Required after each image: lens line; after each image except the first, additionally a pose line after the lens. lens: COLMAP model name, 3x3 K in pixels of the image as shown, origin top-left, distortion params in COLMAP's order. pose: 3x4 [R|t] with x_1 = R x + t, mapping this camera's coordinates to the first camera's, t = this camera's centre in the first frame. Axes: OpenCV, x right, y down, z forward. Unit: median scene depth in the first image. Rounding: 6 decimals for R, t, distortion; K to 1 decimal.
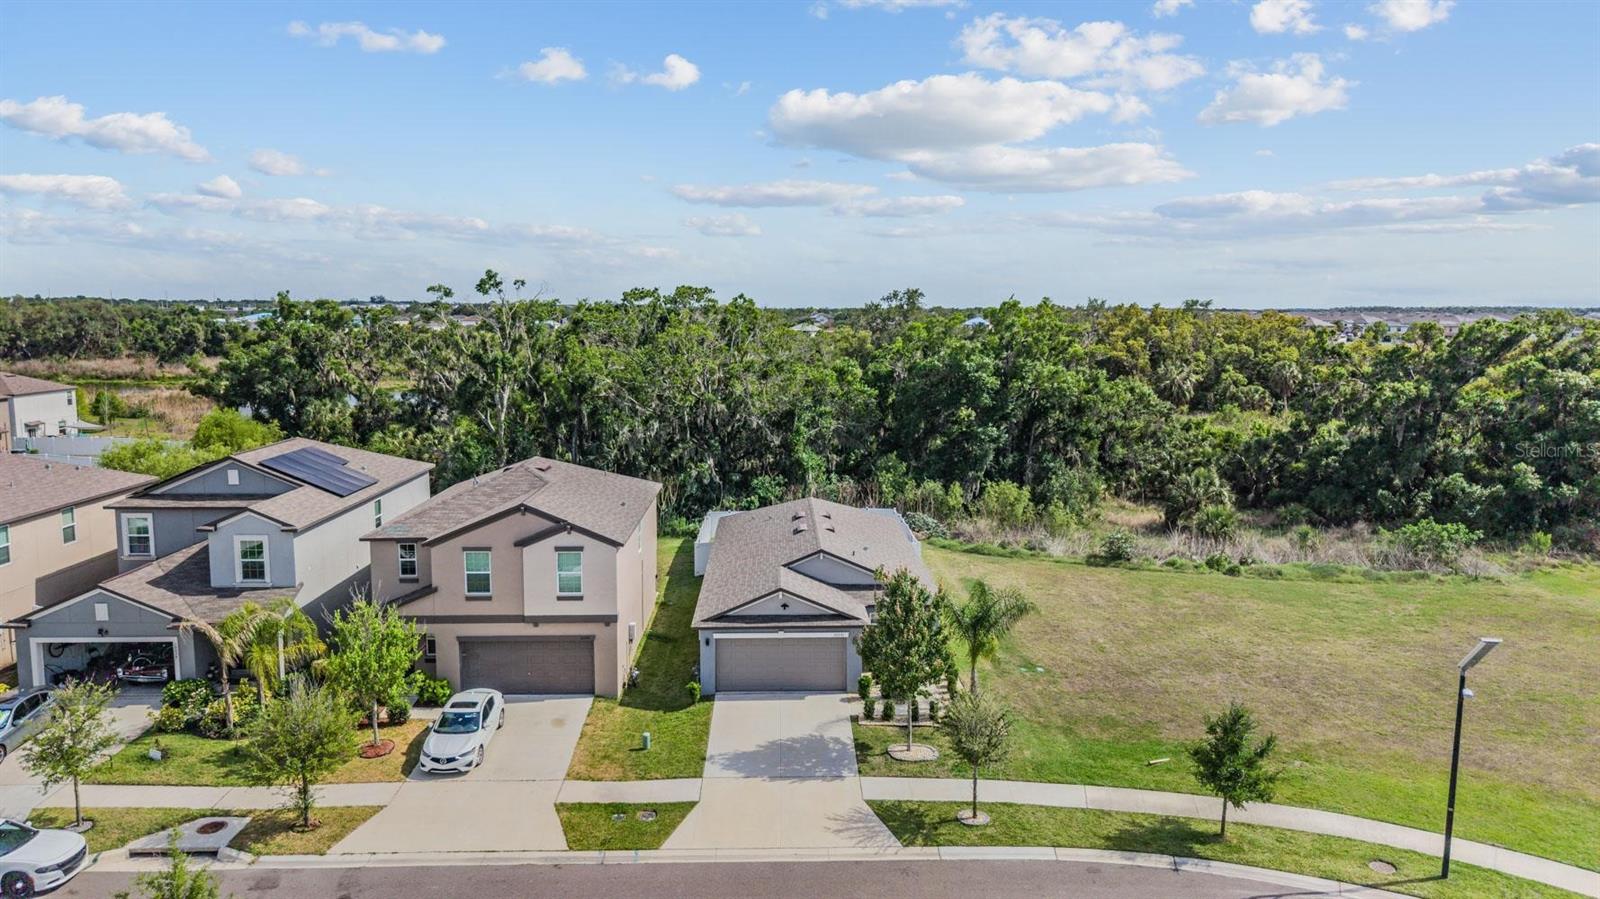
lens RADIAL K [[1067.1, 0, 800.0], [0, 1067.1, 449.5], [0, 0, 1]] dist [0.014341, -0.005384]
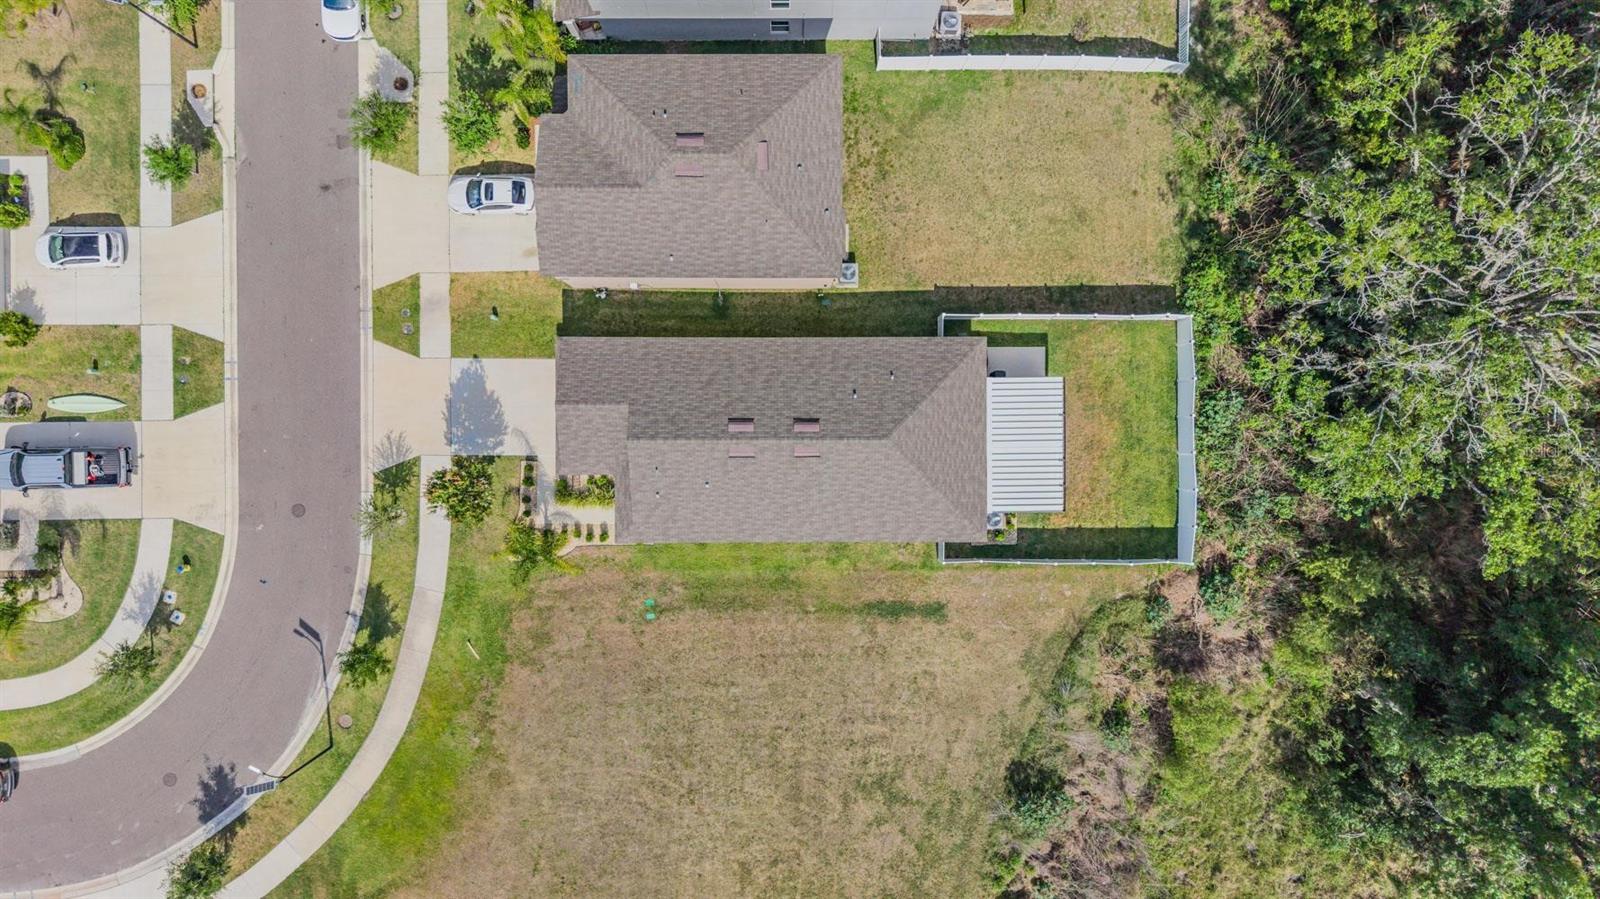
lens RADIAL K [[1067.1, 0, 800.0], [0, 1067.1, 449.5], [0, 0, 1]] dist [0.014341, -0.005384]
pose [[-0.022123, 0.999650, 0.014508, 0.010448], [-0.132805, -0.017322, 0.990991, -1.171397], [0.990895, 0.019996, 0.133142, 1.124494]]
